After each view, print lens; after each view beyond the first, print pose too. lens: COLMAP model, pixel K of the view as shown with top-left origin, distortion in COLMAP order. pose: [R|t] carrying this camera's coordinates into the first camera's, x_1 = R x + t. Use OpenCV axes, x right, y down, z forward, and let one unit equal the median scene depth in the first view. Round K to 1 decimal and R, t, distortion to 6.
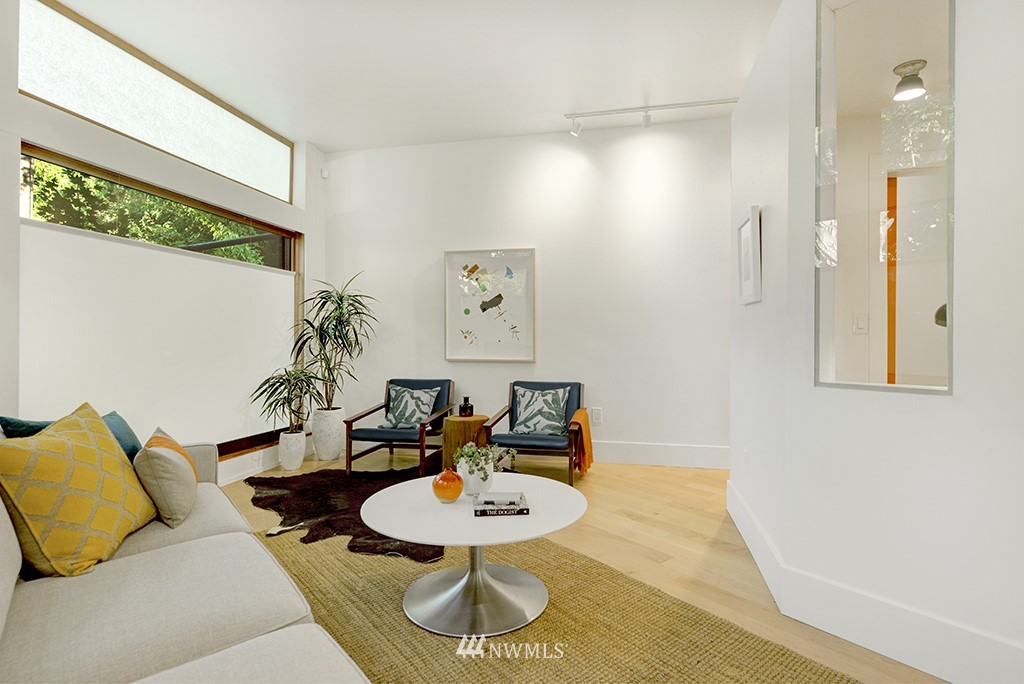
lens RADIAL K [[514.1, 0, 518.0], [0, 514.1, 341.7], [0, 0, 1]] dist [-0.000705, -0.002255]
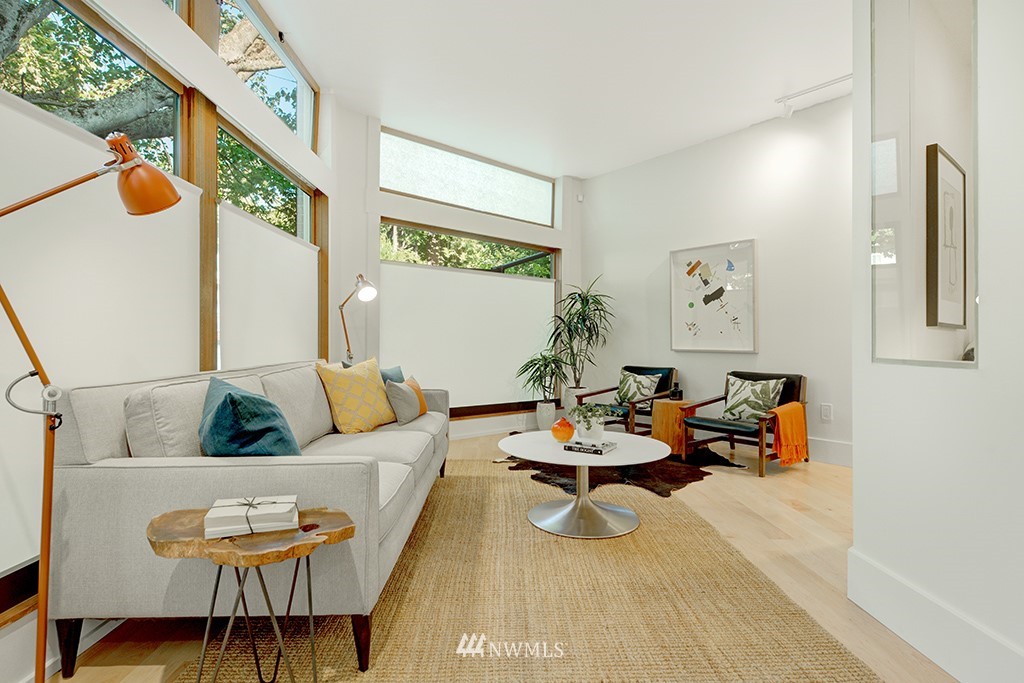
lens RADIAL K [[514.1, 0, 518.0], [0, 514.1, 341.2], [0, 0, 1]] dist [-0.000705, -0.002255]
pose [[0.791888, 0.002647, -0.610660, 0.291297], [-0.006543, 0.999970, -0.004150, 0.025387], [0.610631, 0.007281, 0.791882, -0.072405]]
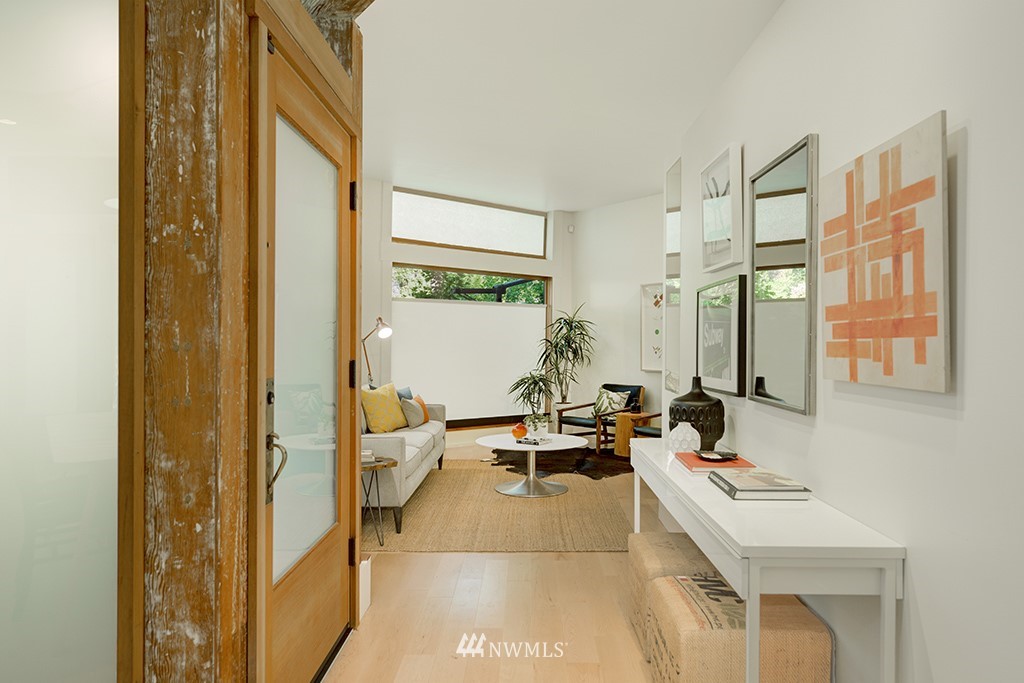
lens RADIAL K [[665.1, 0, 545.6], [0, 665.1, 339.3], [0, 0, 1]] dist [0.051177, 0.000680]
pose [[0.787638, -0.000228, -0.616138, 0.745949], [-0.006521, 0.999941, -0.008706, -0.028096], [0.616103, 0.010875, 0.787590, -0.479232]]
